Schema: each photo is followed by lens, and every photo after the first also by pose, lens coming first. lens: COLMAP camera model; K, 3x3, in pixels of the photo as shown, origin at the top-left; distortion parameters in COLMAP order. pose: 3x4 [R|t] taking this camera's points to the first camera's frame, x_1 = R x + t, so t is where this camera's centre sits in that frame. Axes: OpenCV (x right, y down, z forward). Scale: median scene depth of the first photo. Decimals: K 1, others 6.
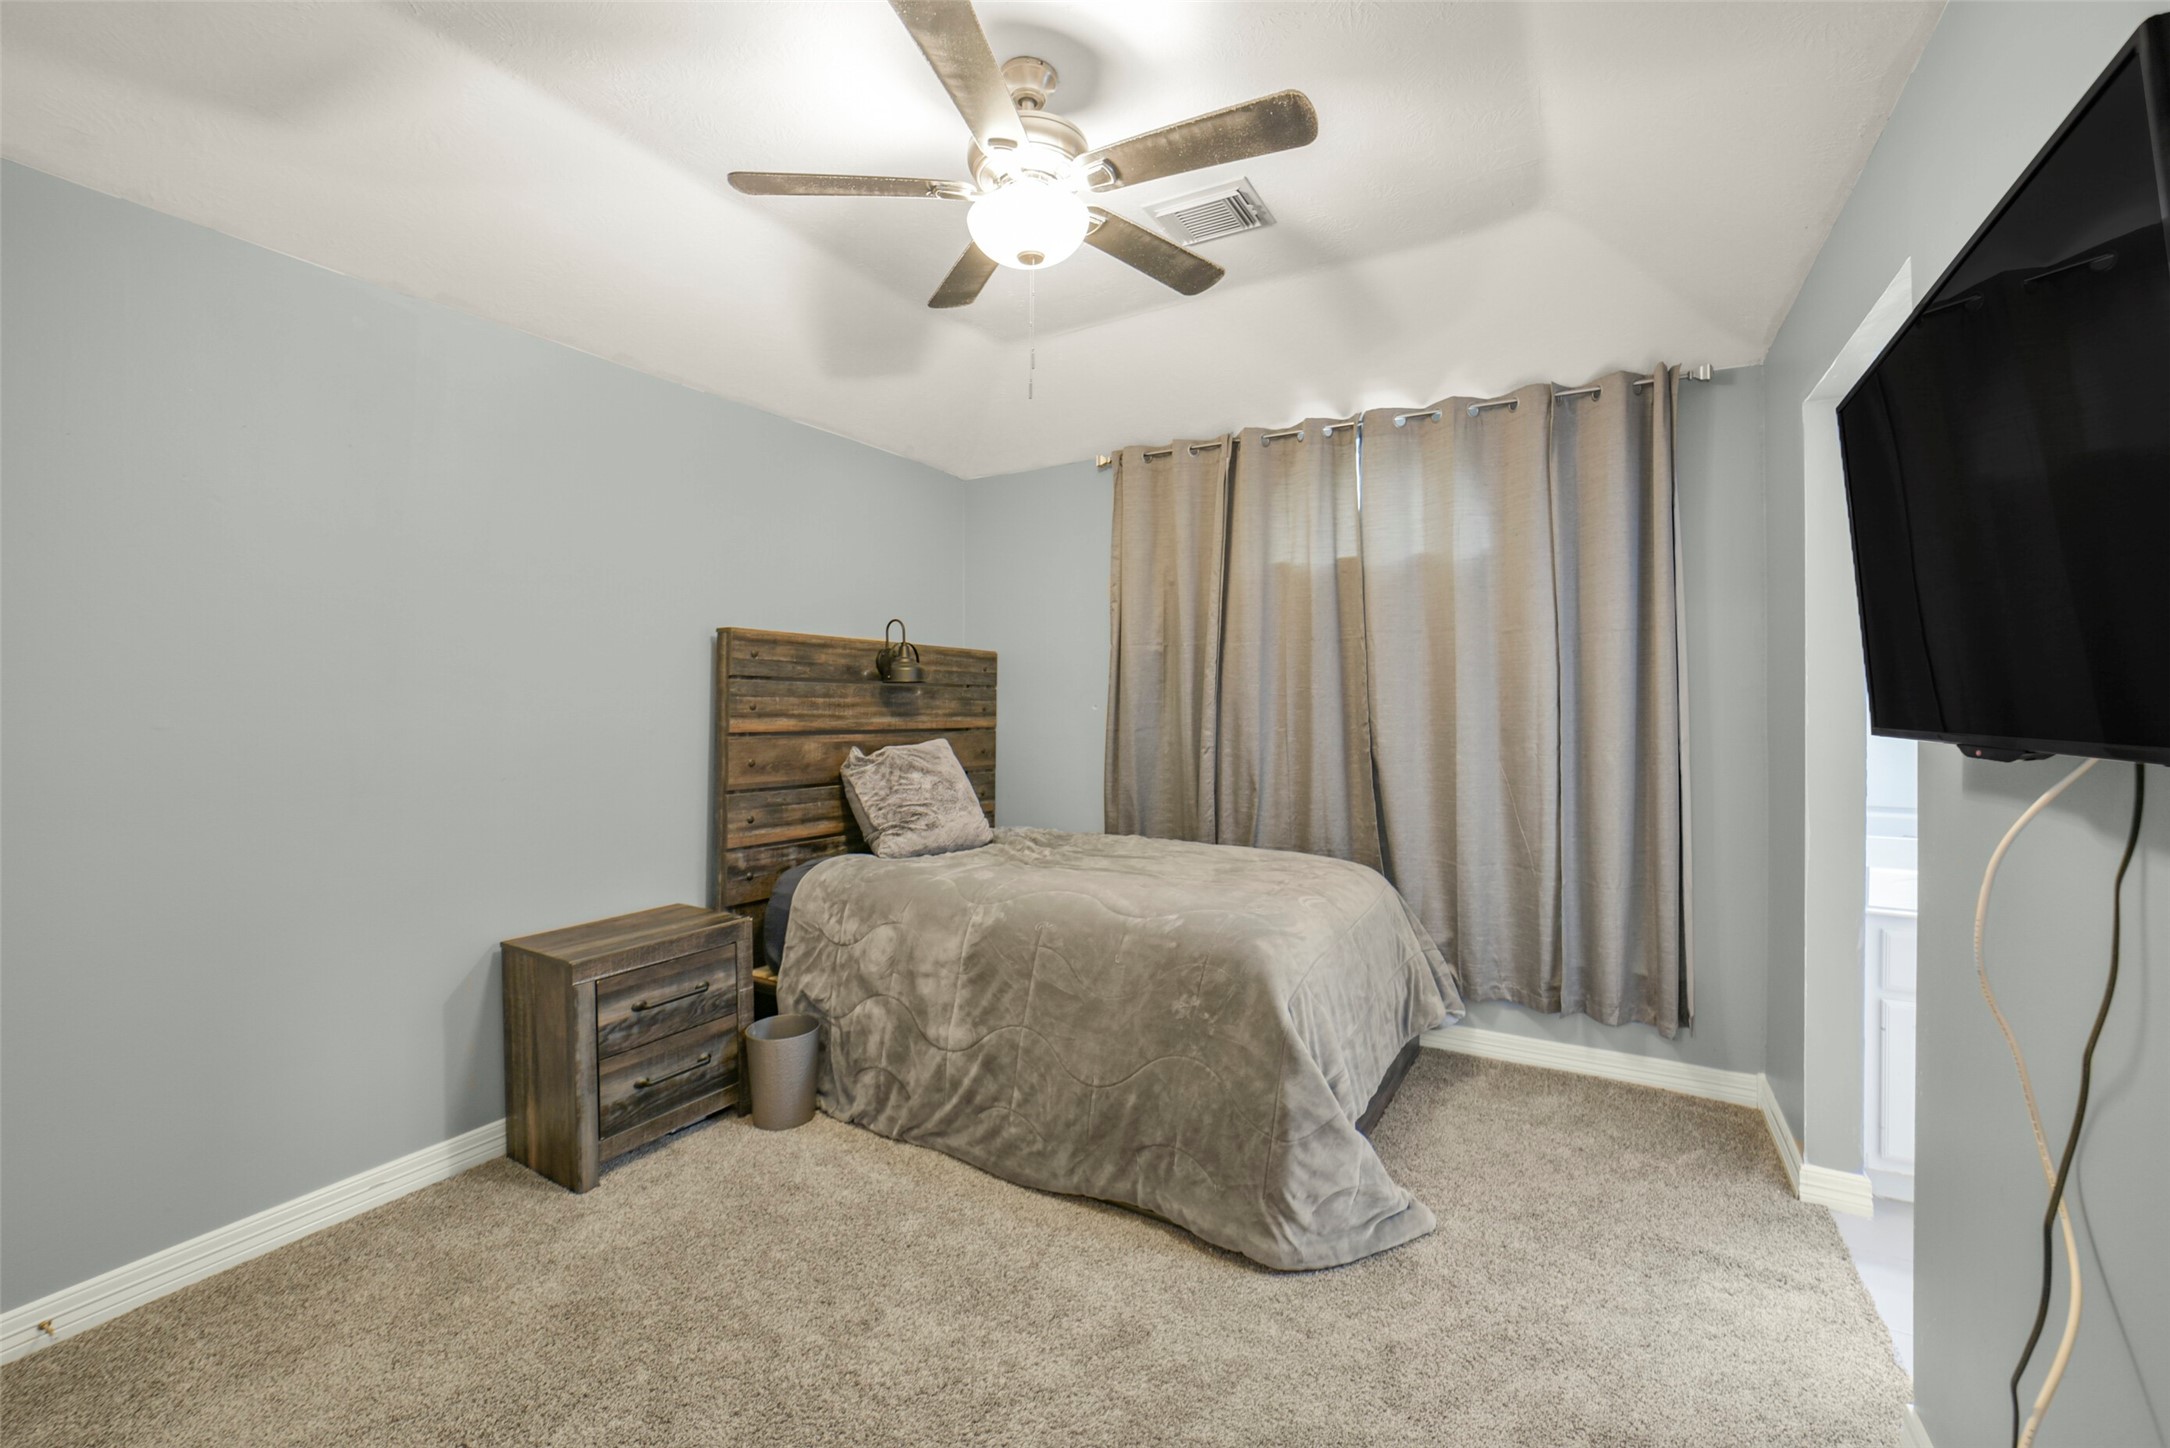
lens RADIAL K [[845.1, 0, 1096.6], [0, 845.1, 707.3], [0, 0, 1]] dist [-0.033301, 0.010655]
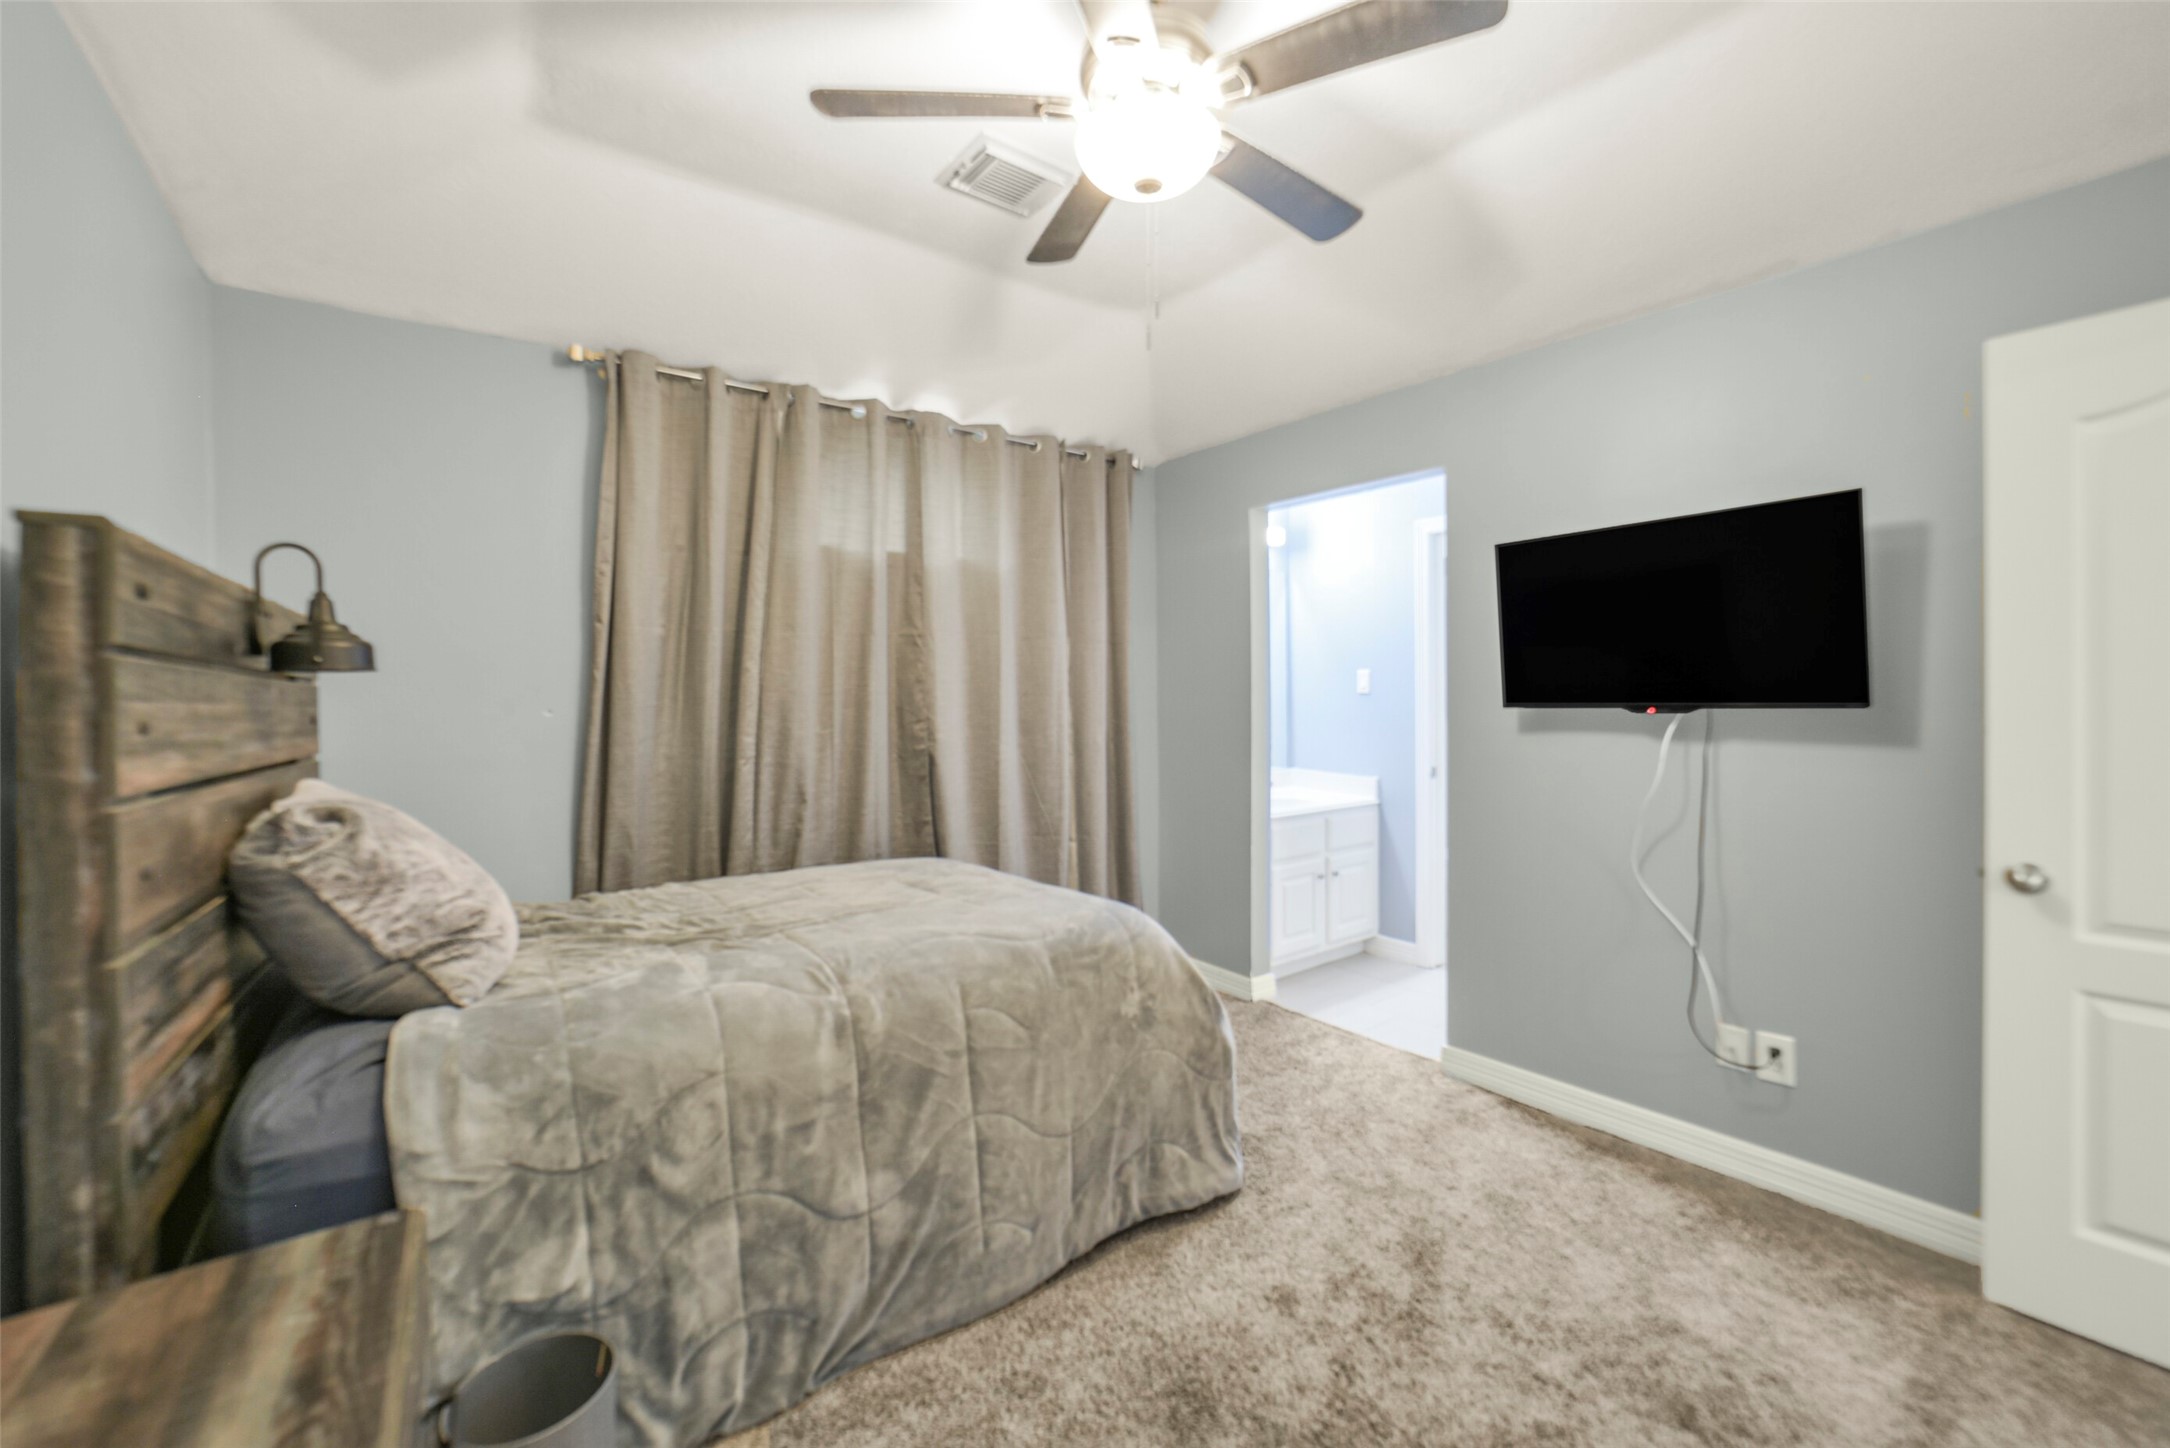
lens RADIAL K [[845.1, 0, 1096.6], [0, 845.1, 707.3], [0, 0, 1]] dist [-0.033301, 0.010655]
pose [[0.415481, -0.019434, 0.909394, -0.542860], [0.018642, 0.999744, 0.012848, -0.005725], [-0.909411, 0.011615, 0.415737, 0.415763]]
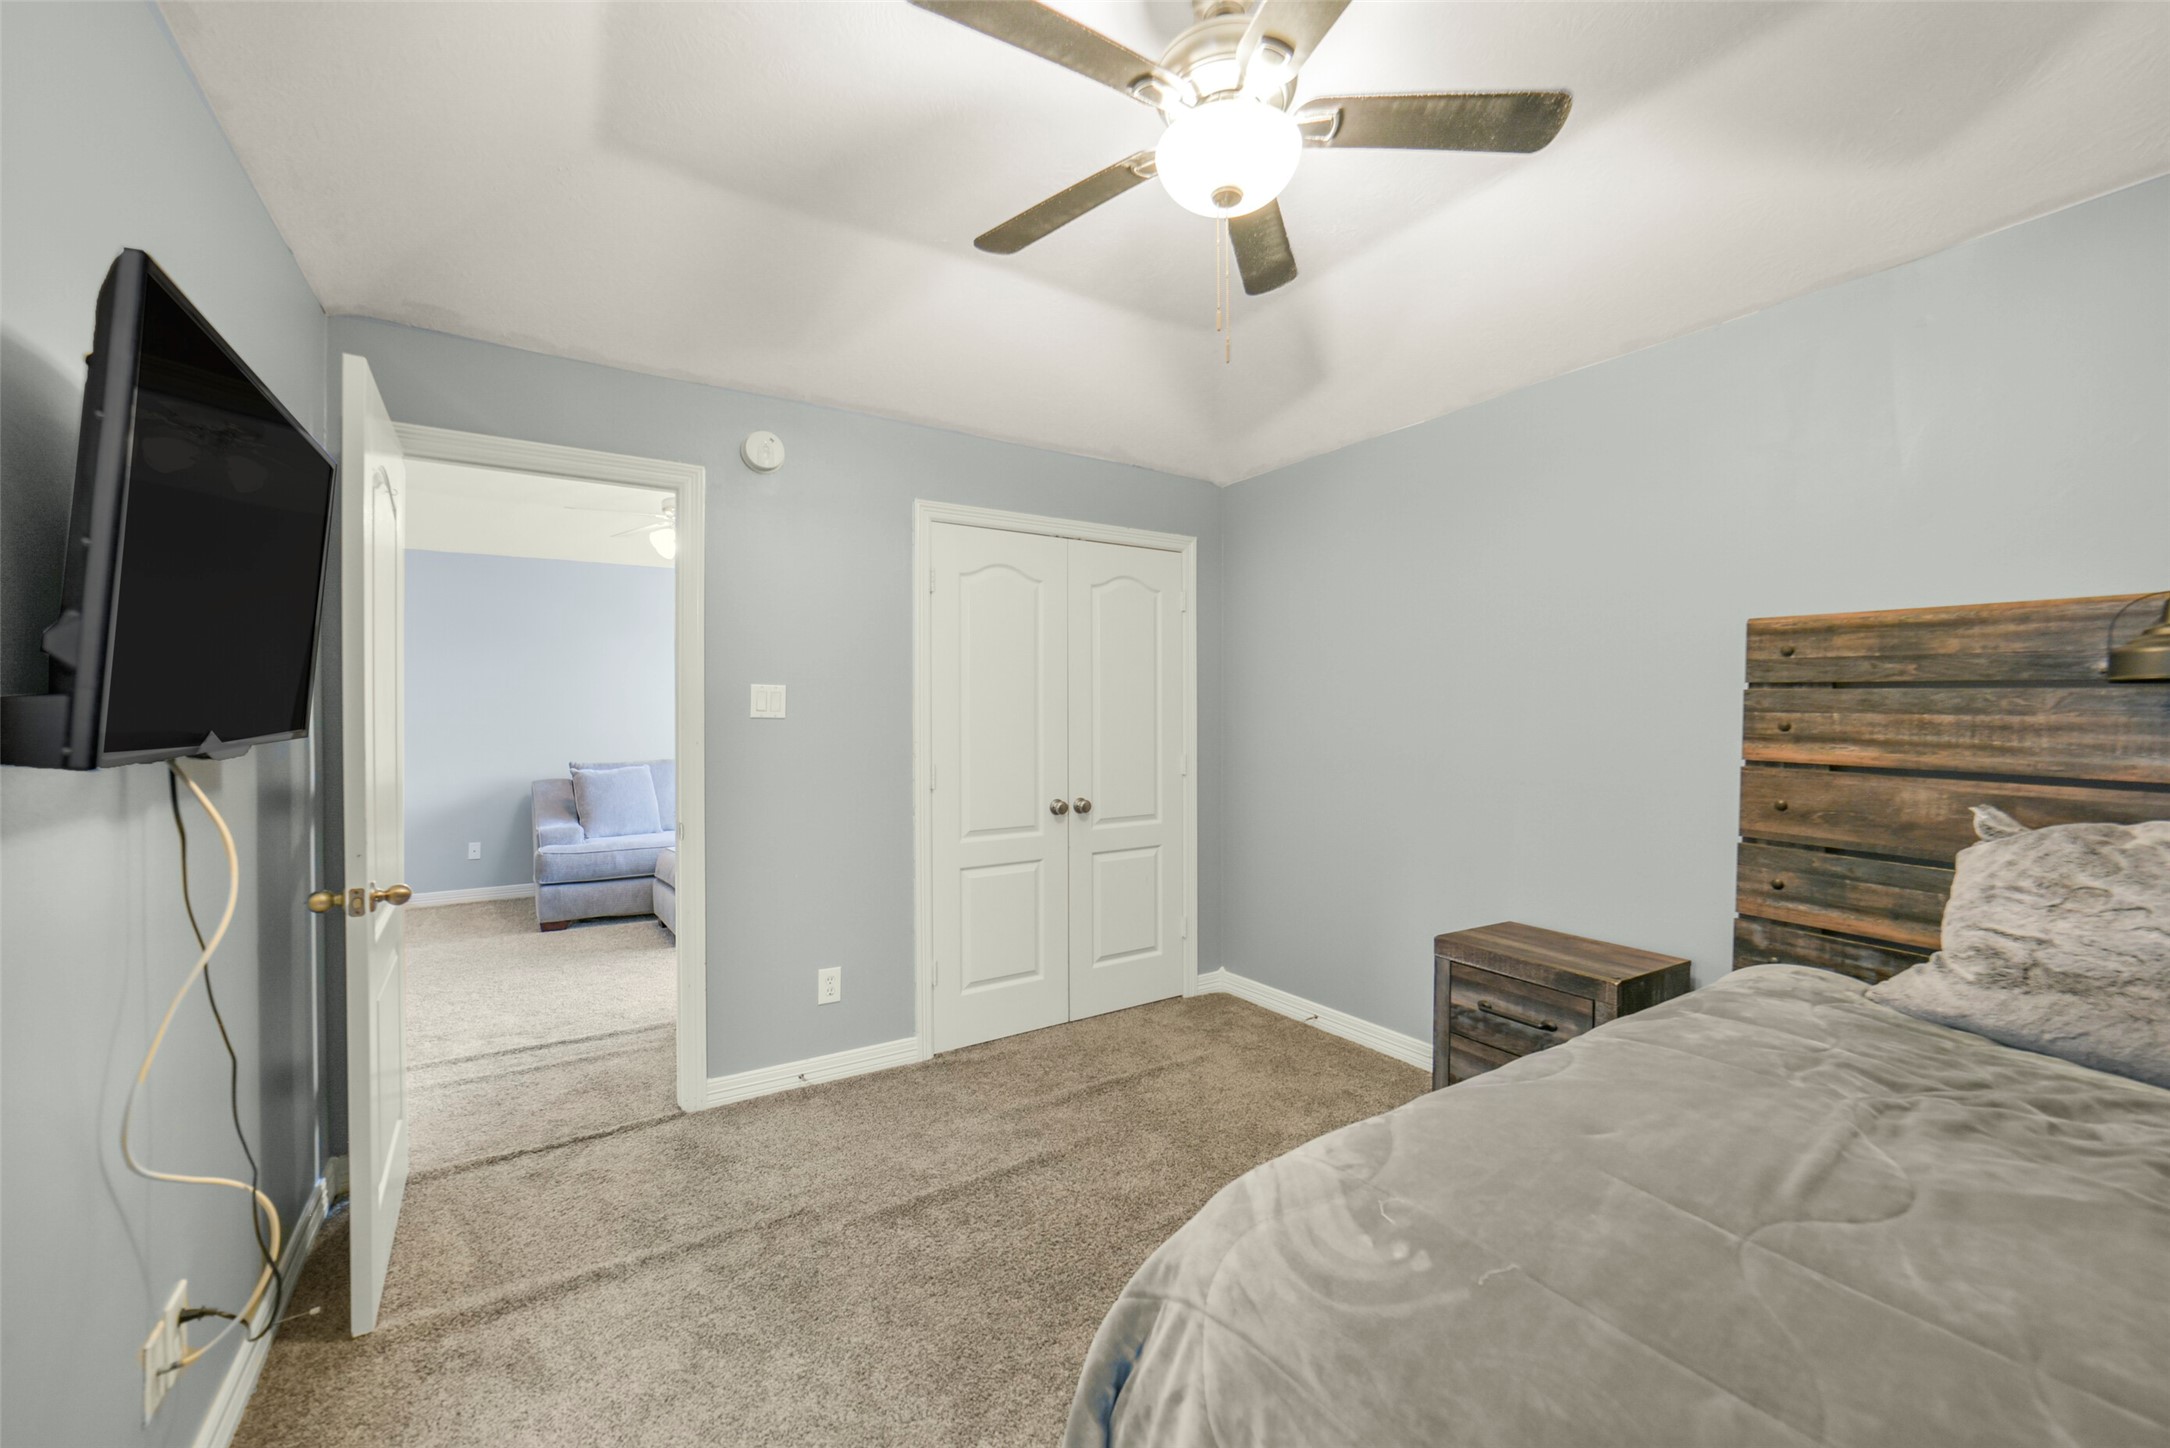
lens RADIAL K [[845.1, 0, 1096.6], [0, 845.1, 707.3], [0, 0, 1]] dist [-0.033301, 0.010655]
pose [[-0.433104, -0.006804, -0.901318, 0.452576], [-0.016248, 0.999868, 0.000259, -0.006967], [0.901198, 0.014757, -0.433157, 0.745513]]
